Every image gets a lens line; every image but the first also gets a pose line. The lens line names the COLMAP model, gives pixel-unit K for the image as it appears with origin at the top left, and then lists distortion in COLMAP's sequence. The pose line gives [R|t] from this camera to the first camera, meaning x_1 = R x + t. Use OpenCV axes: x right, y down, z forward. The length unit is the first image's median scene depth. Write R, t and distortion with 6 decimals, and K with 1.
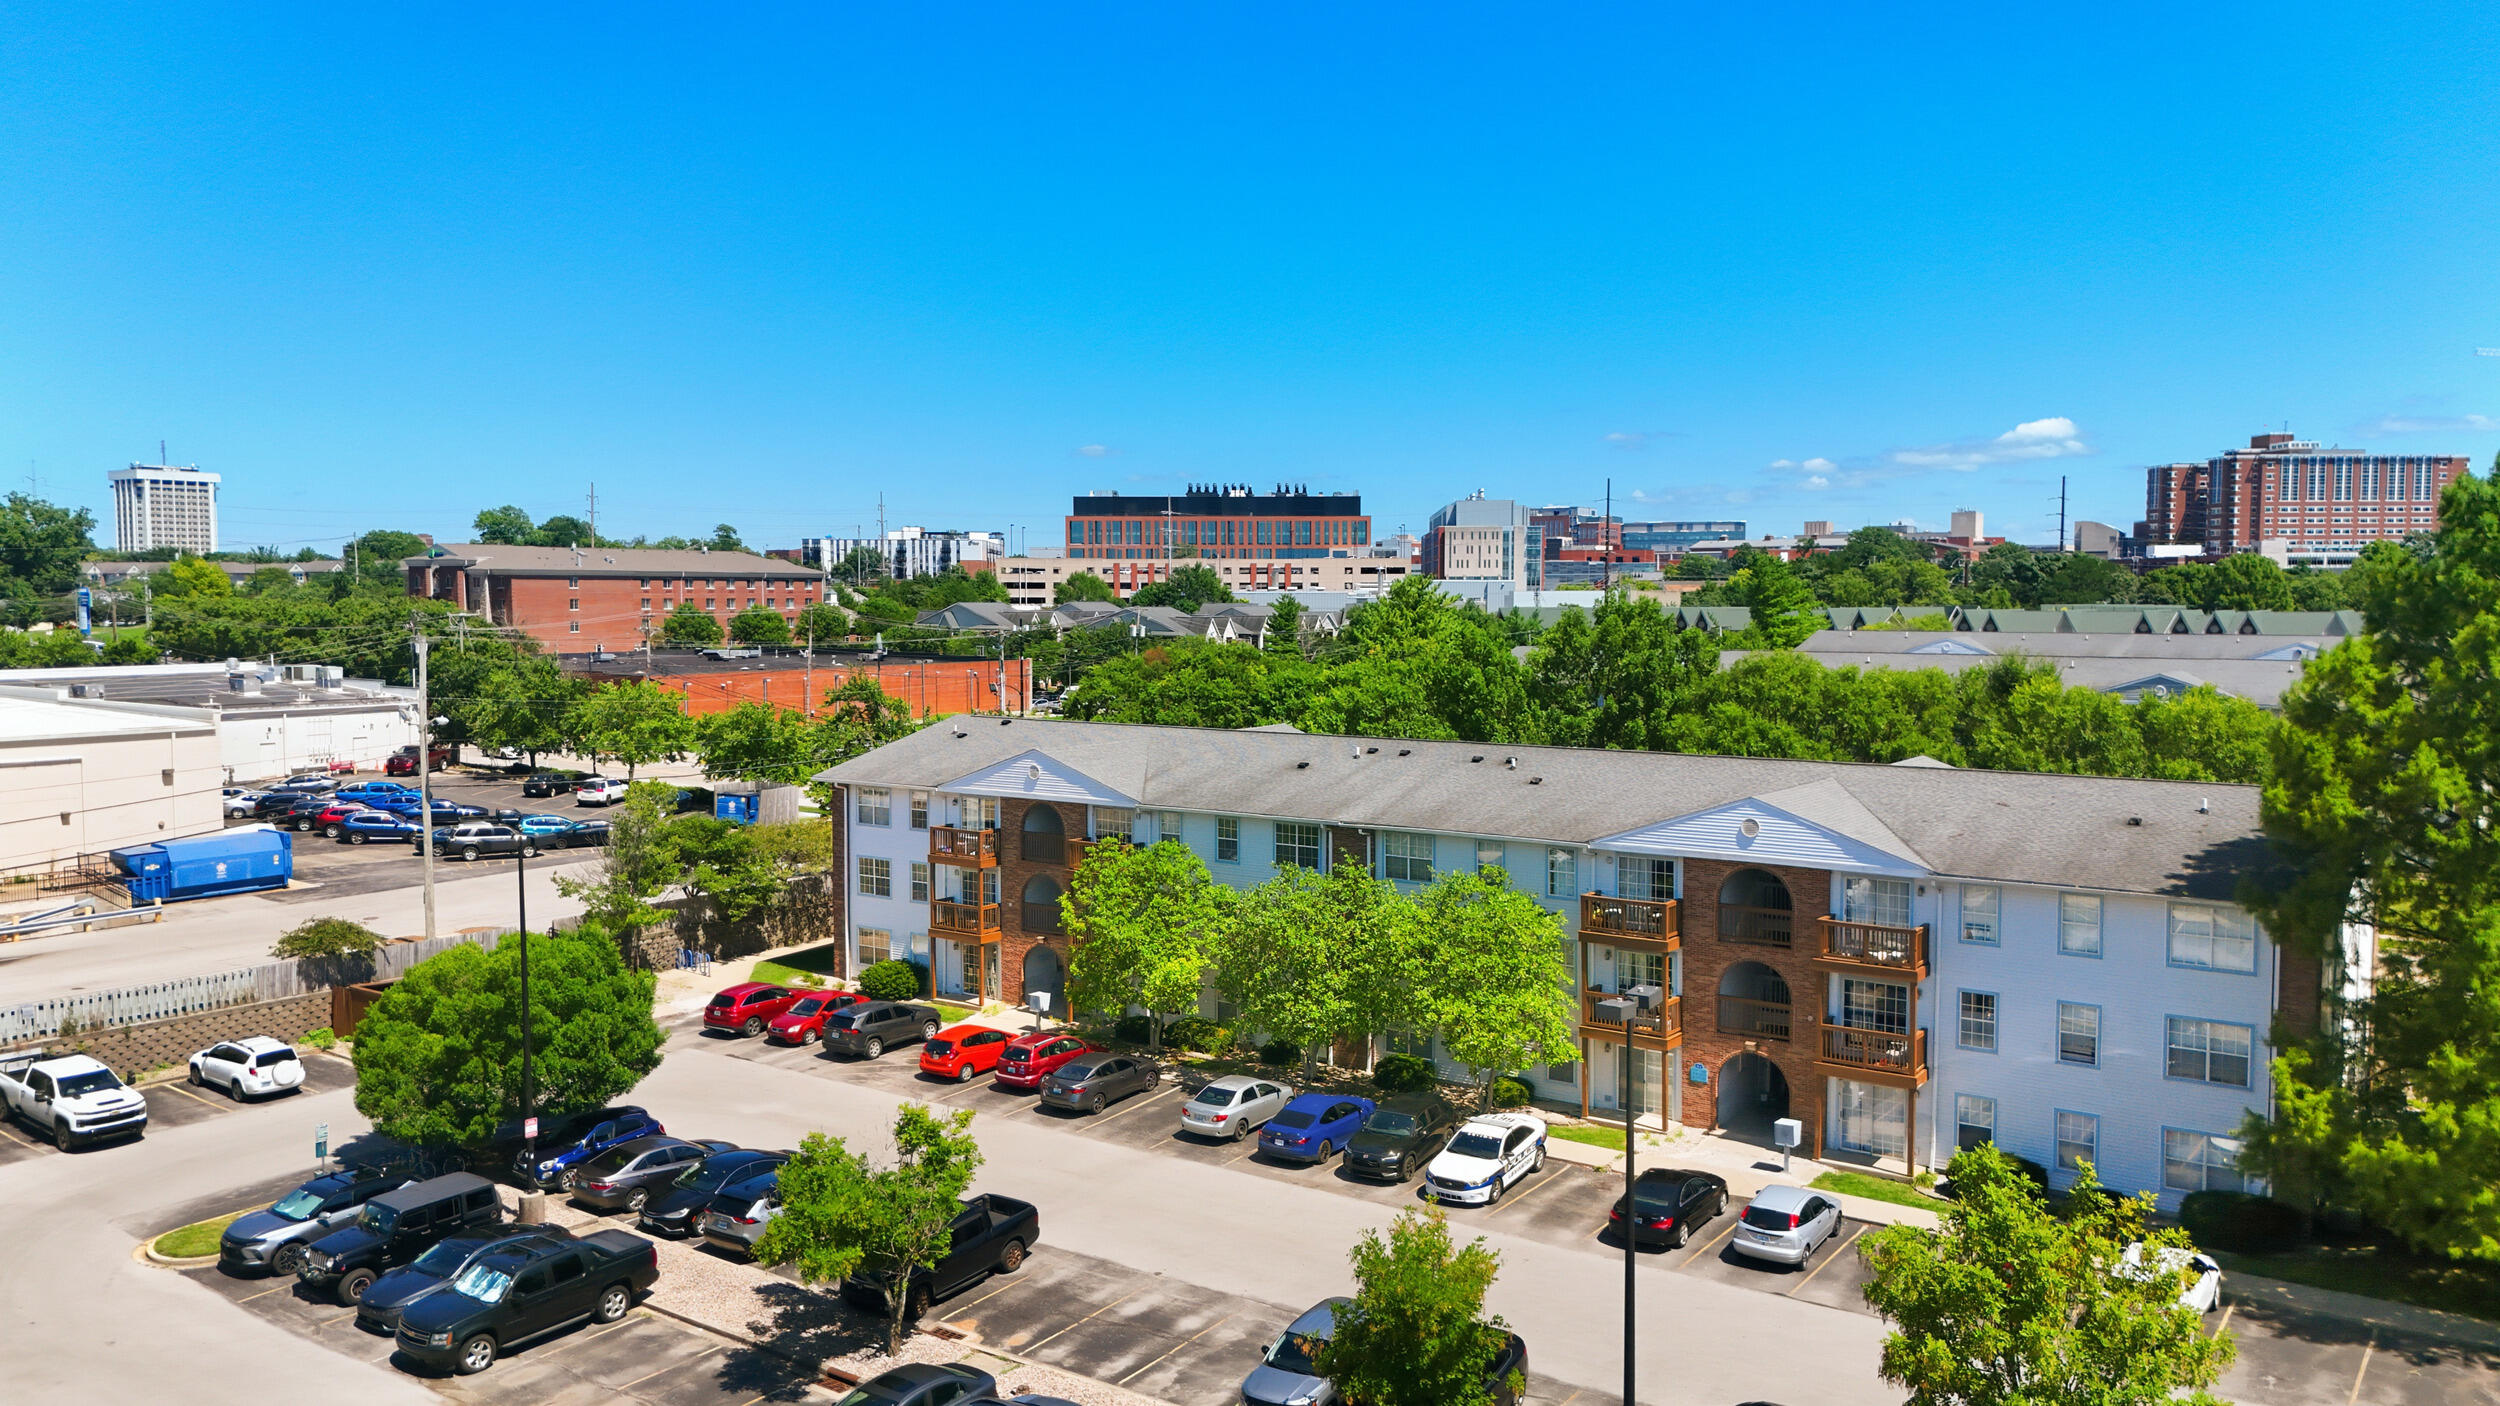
lens RADIAL K [[1806.9, 0, 1265.2], [0, 1806.9, 703.5], [0, 0, 1]] dist [0.076607, -0.073956]
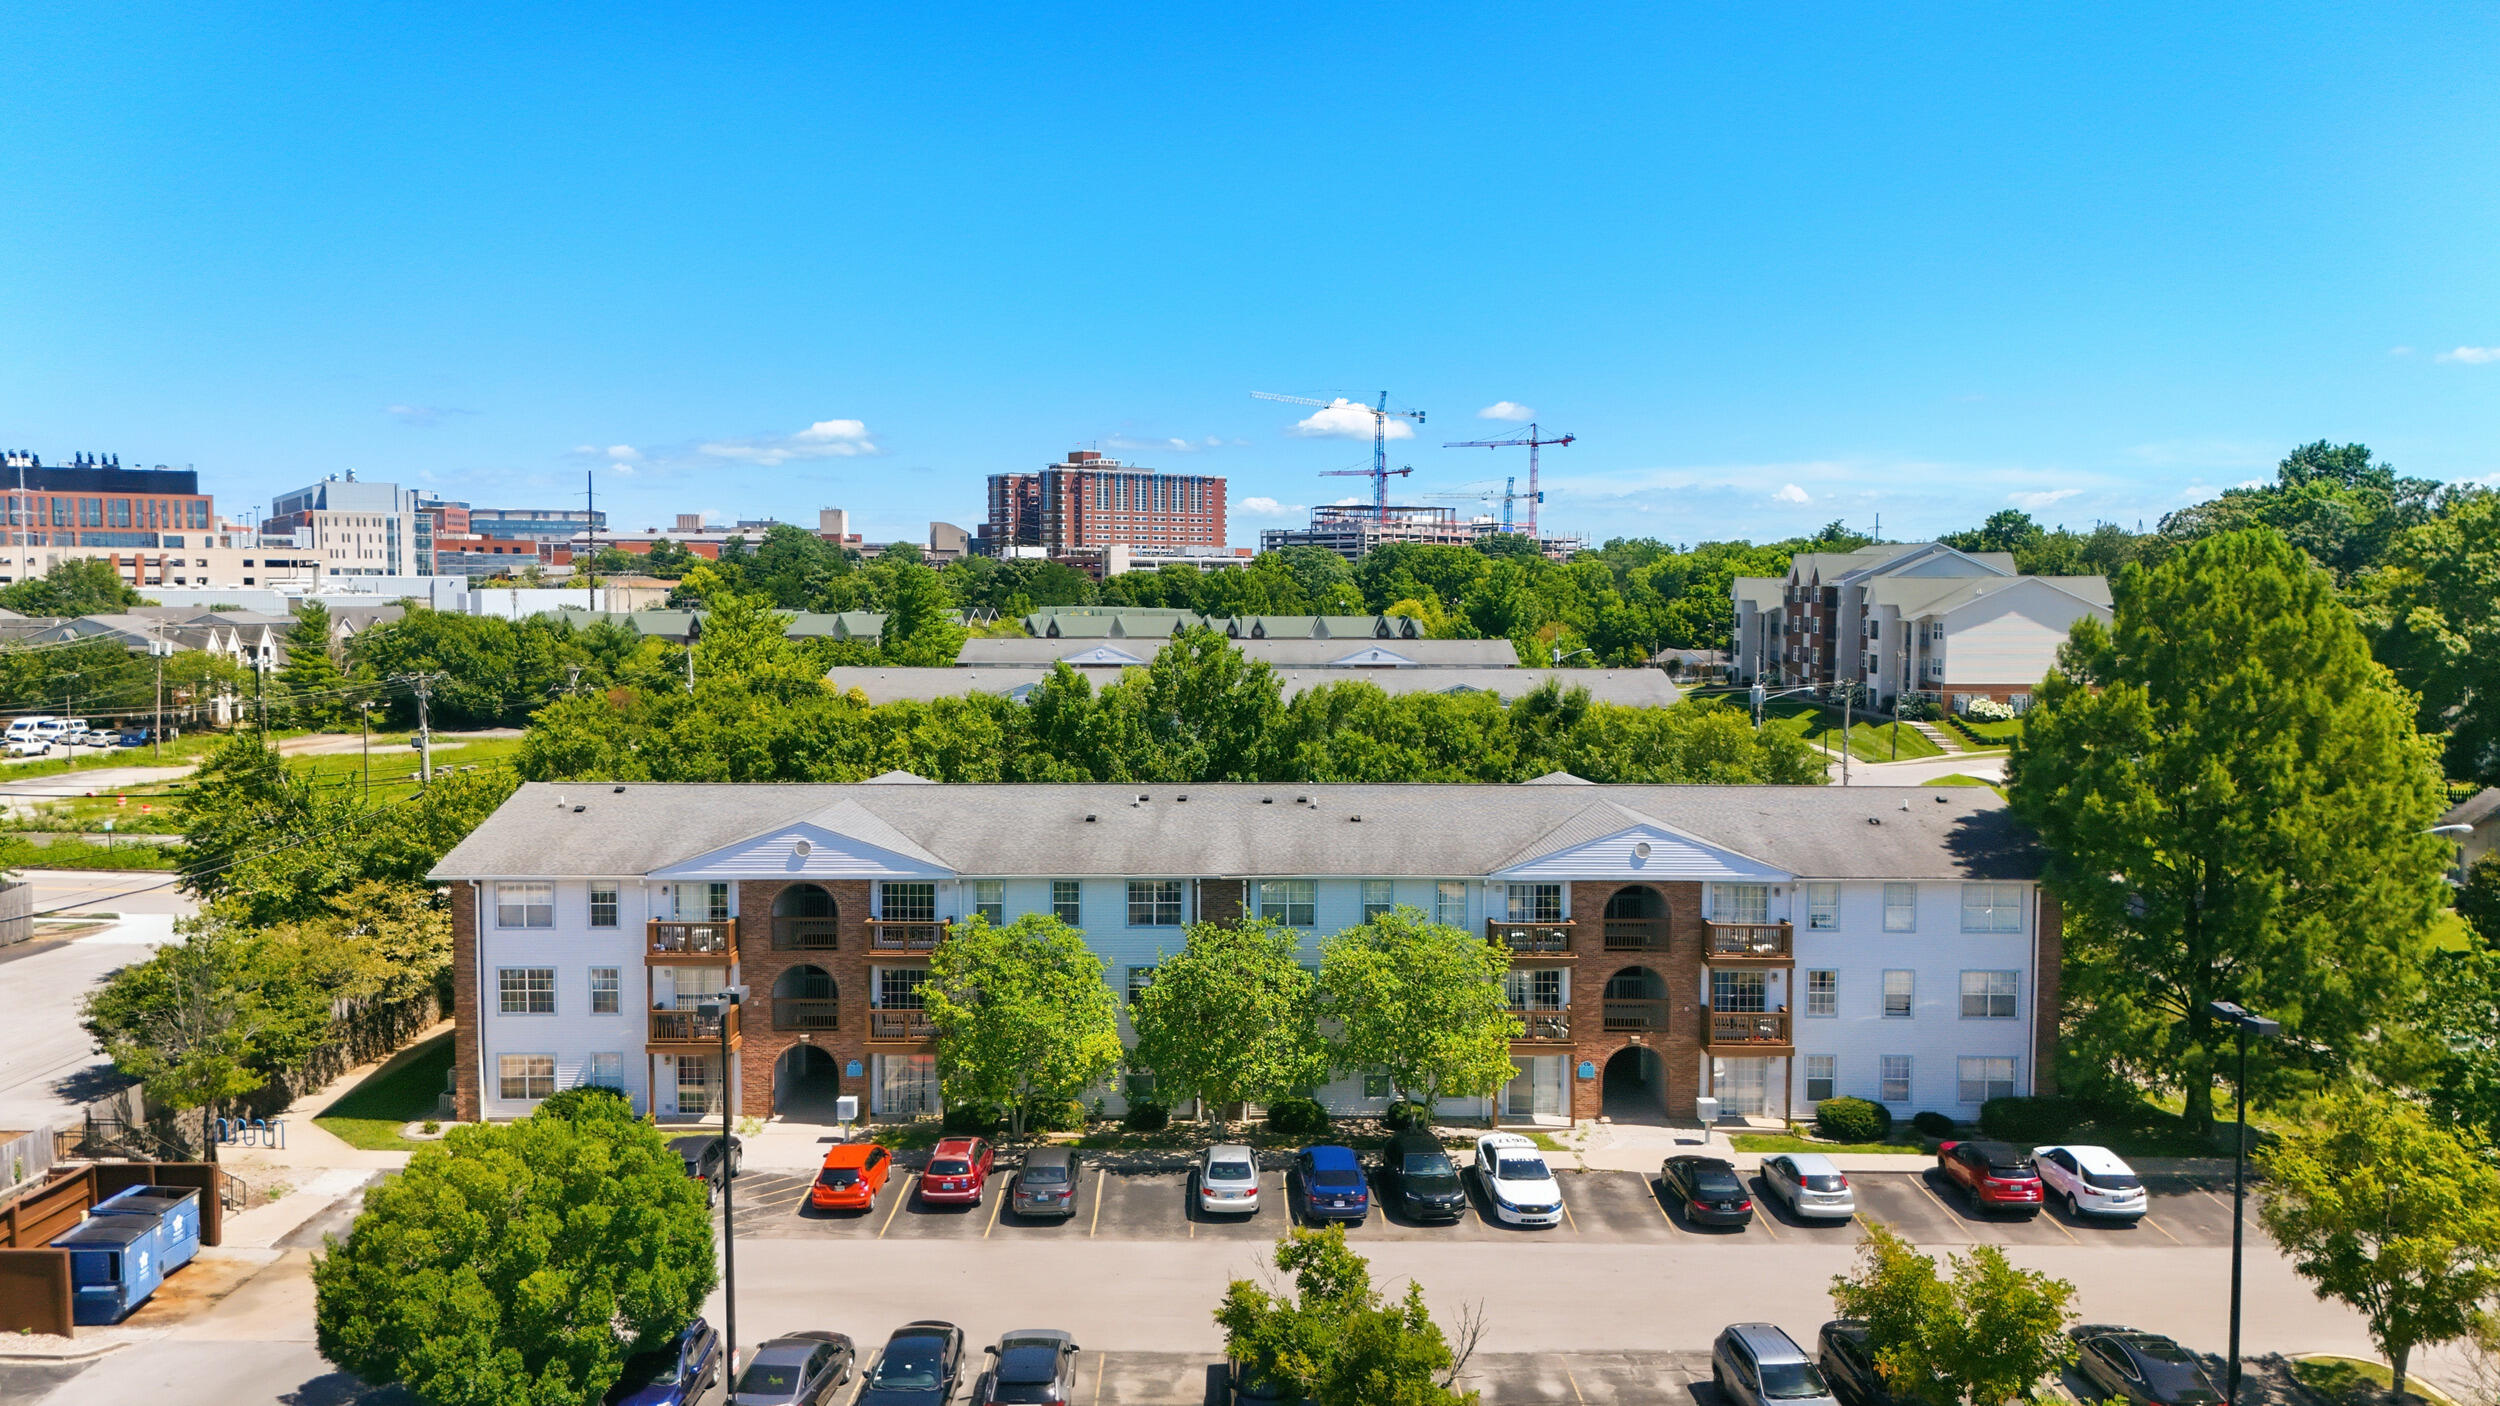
lens RADIAL K [[1806.9, 0, 1265.2], [0, 1806.9, 703.5], [0, 0, 1]] dist [0.076607, -0.073956]
pose [[0.818643, -0.034916, 0.573241, -0.117695], [0.032364, 0.999369, 0.014653, -0.009924], [-0.573390, 0.006557, 0.819256, 0.039785]]
